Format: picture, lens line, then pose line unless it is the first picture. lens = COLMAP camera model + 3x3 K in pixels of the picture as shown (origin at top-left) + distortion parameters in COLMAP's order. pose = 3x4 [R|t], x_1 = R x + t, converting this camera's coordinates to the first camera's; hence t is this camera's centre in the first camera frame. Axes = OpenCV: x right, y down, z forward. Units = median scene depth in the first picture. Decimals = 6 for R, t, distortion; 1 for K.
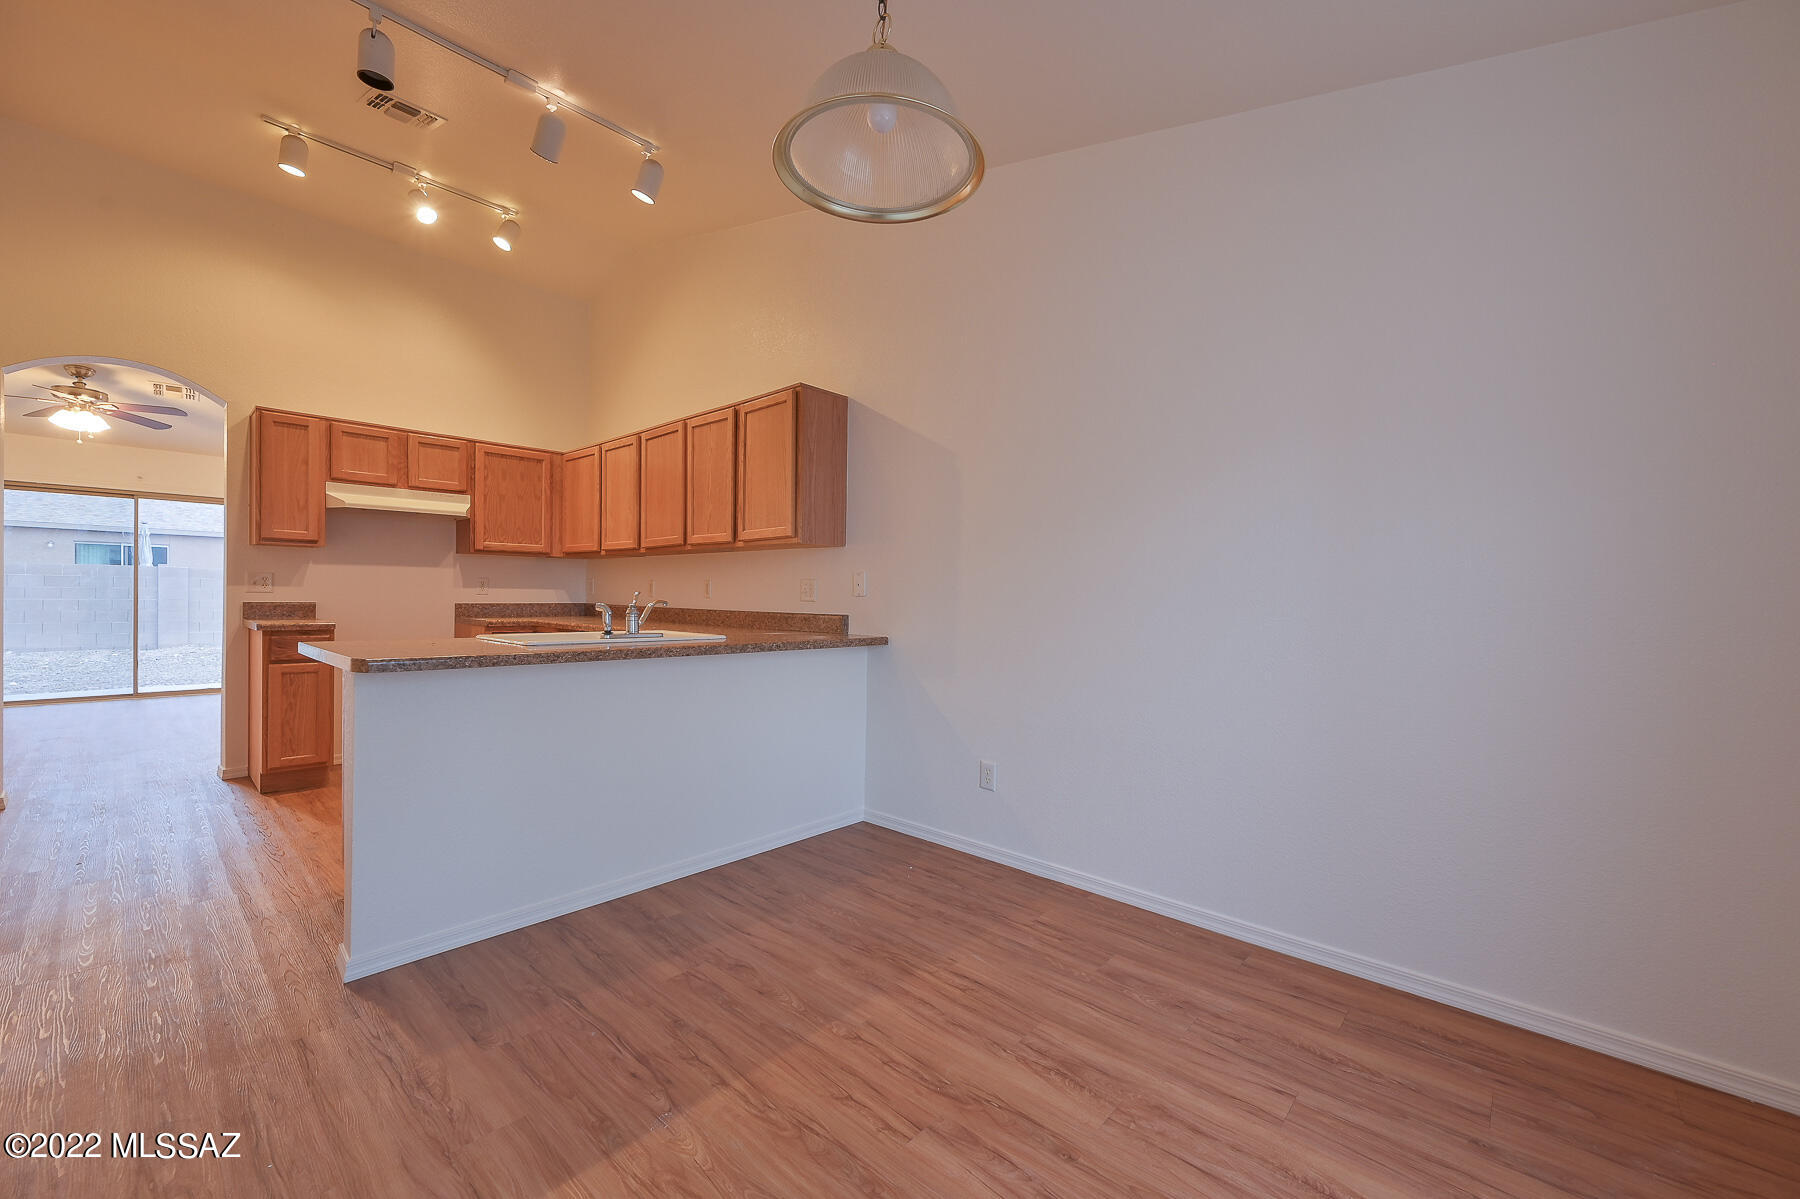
lens RADIAL K [[707.0, 0, 914.7], [0, 707.0, 604.2], [0, 0, 1]] dist [-0.001455, -0.000126]
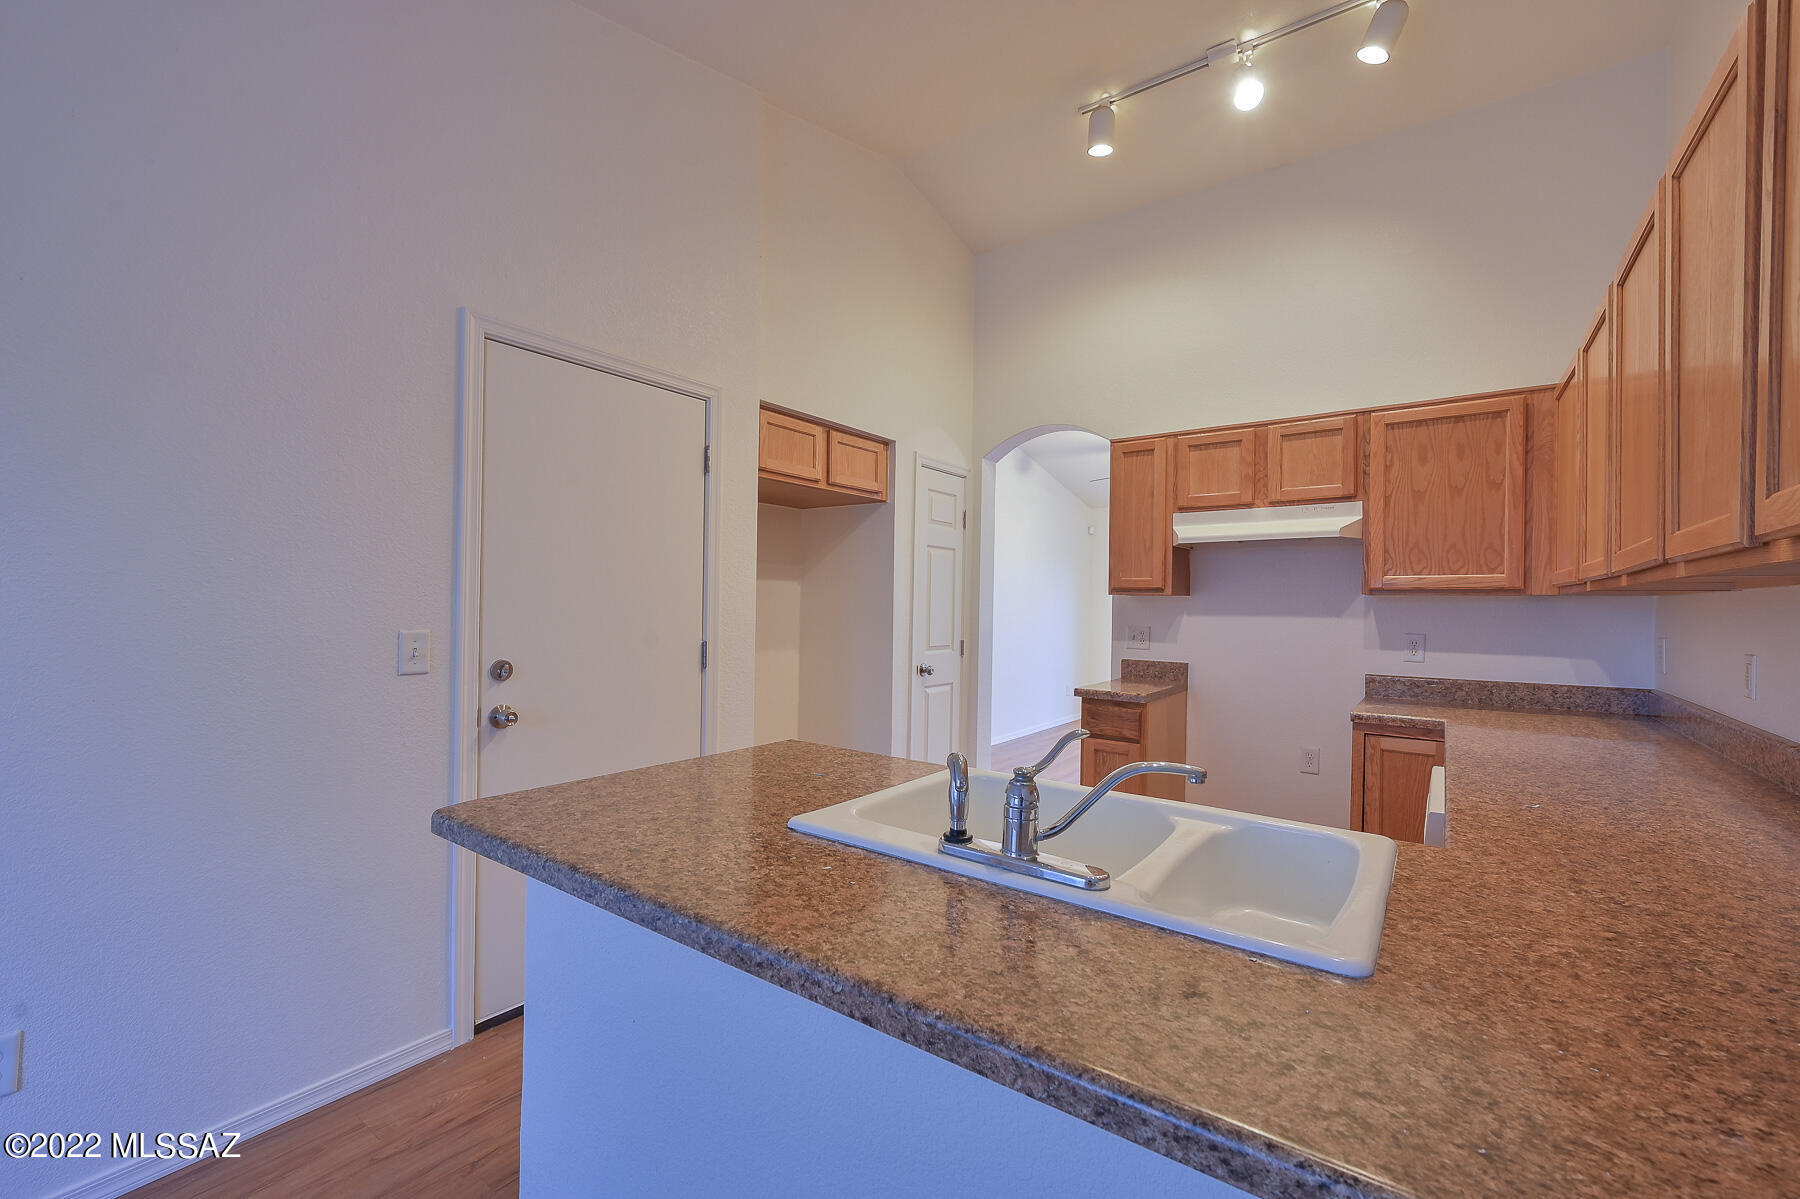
lens RADIAL K [[749.6, 0, 896.4], [0, 749.6, 603.3], [0, 0, 1]] dist [0.000934, -0.000165]
pose [[0.091643, -0.013848, -0.995696, -0.025870], [-0.026330, 0.999520, -0.016325, -0.056401], [0.995444, 0.027713, 0.091235, 0.686520]]
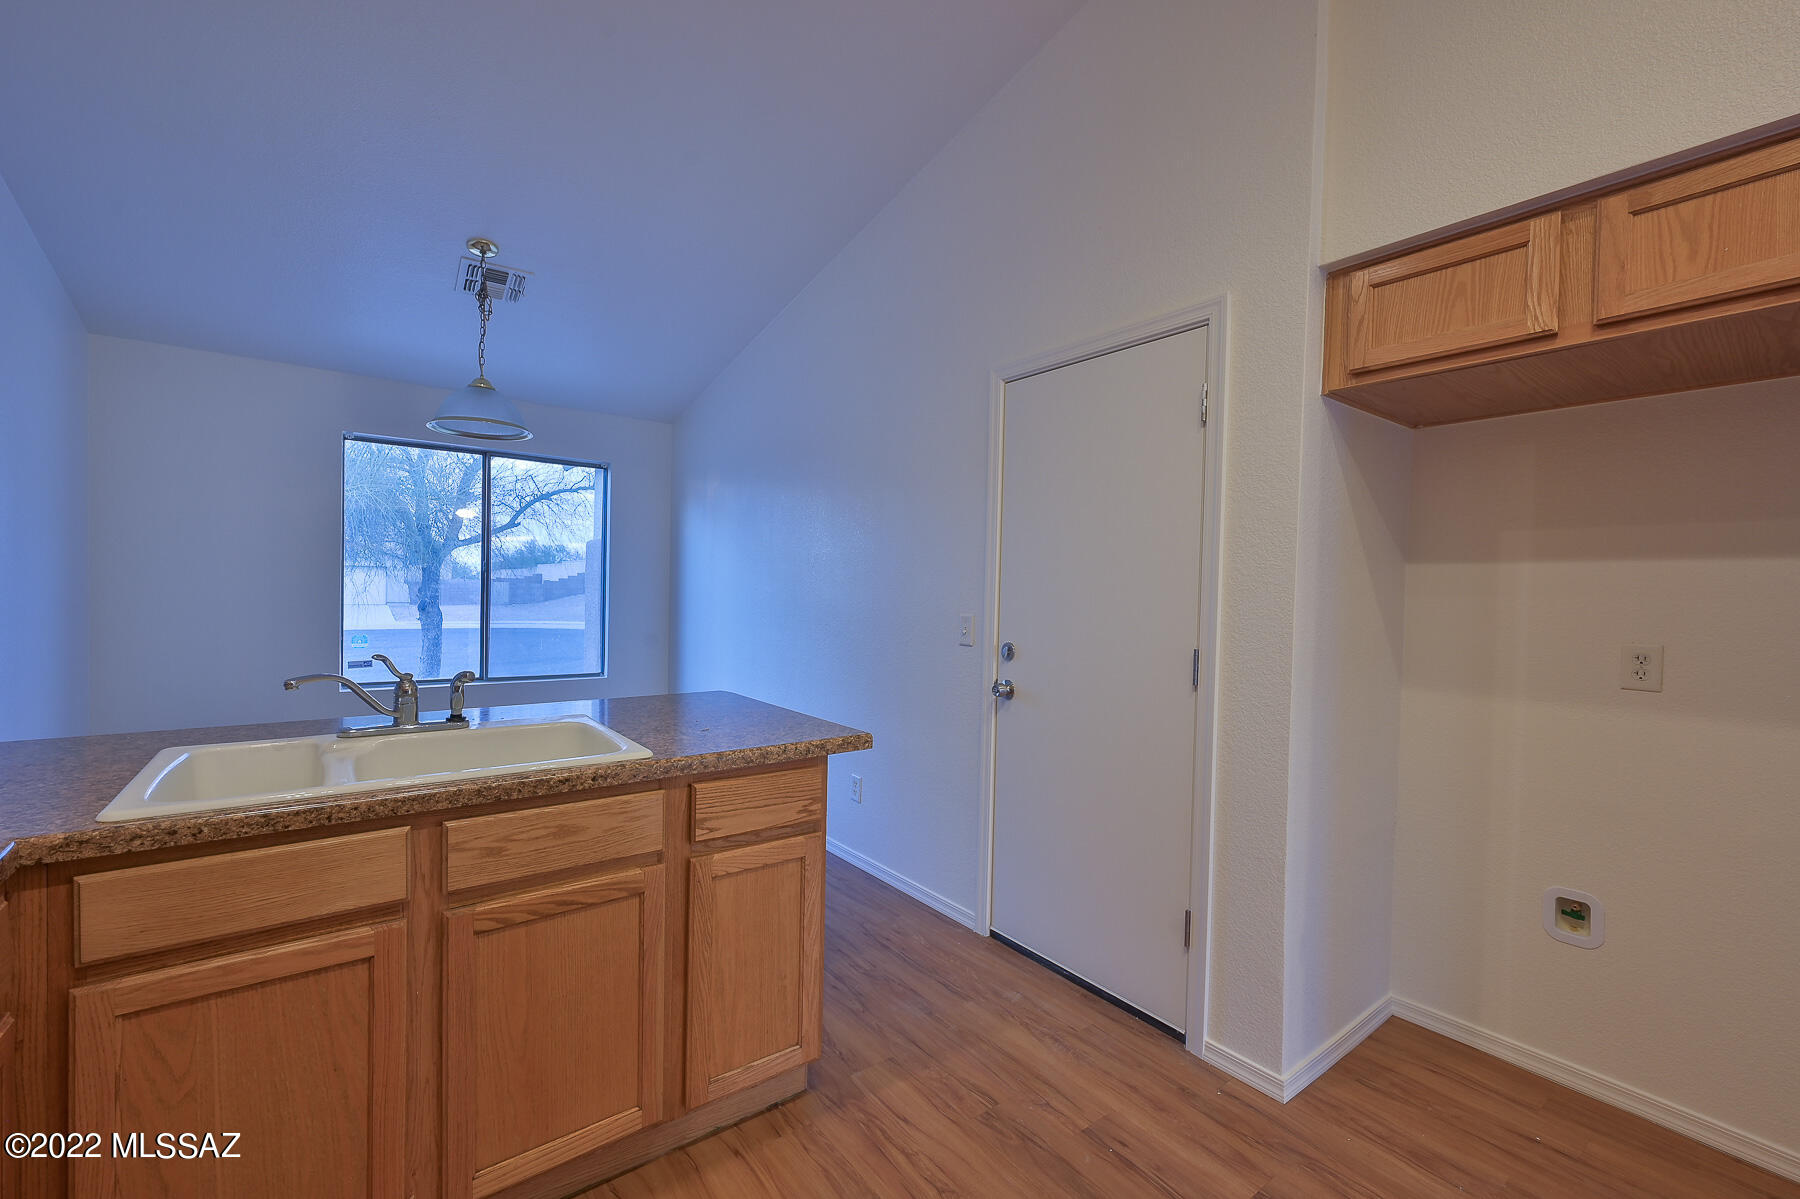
lens RADIAL K [[749.6, 0, 903.4], [0, 749.6, 603.1], [0, 0, 1]] dist [0.000934, -0.000165]
pose [[-0.979142, -0.042343, 0.198714, -0.696786], [-0.036571, 0.998798, 0.032626, -0.070888], [-0.199857, 0.024678, -0.979514, 1.158745]]
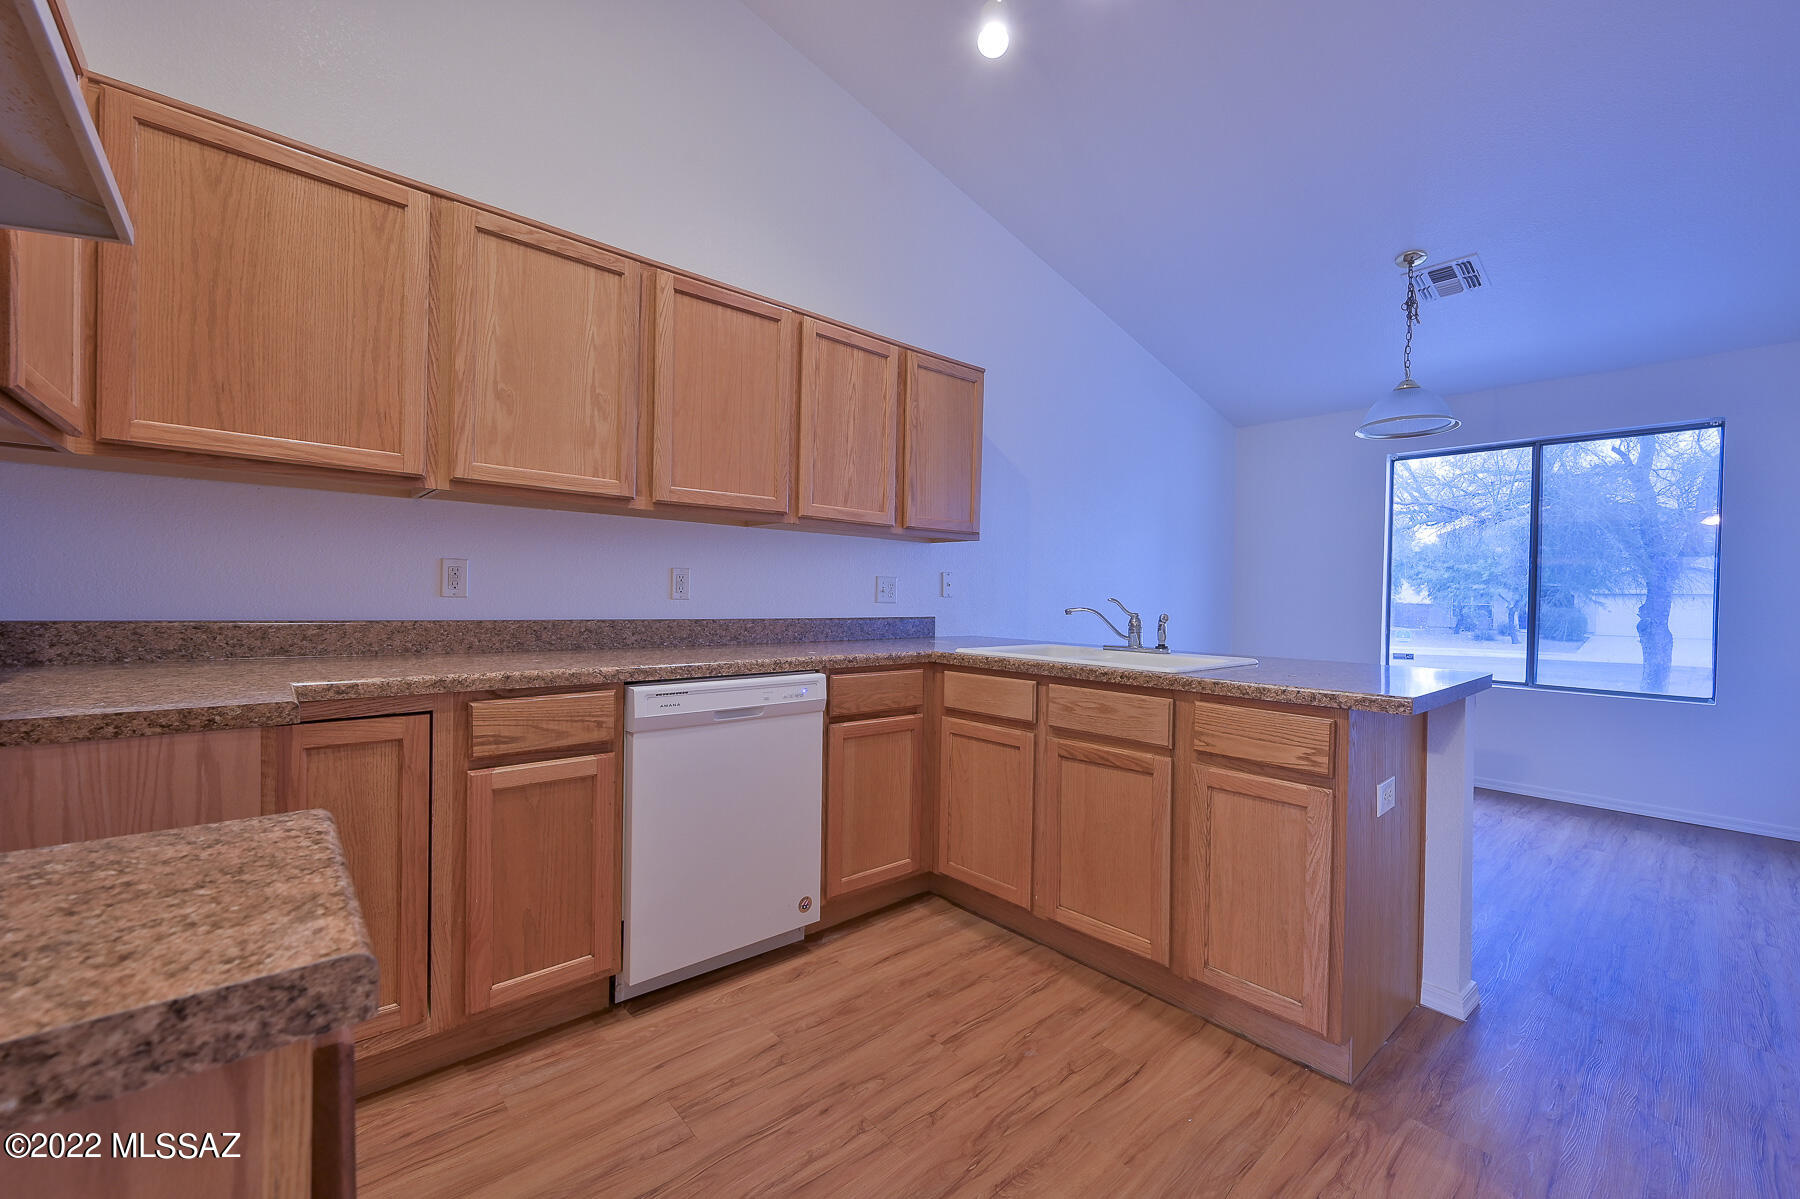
lens RADIAL K [[707.0, 0, 893.6], [0, 707.0, 605.1], [0, 0, 1]] dist [-0.001455, -0.000126]
pose [[0.134709, -0.027869, 0.990493, -1.006432], [-0.006229, 0.999561, 0.028972, -0.026150], [-0.990866, -0.010073, 0.134477, 0.899806]]
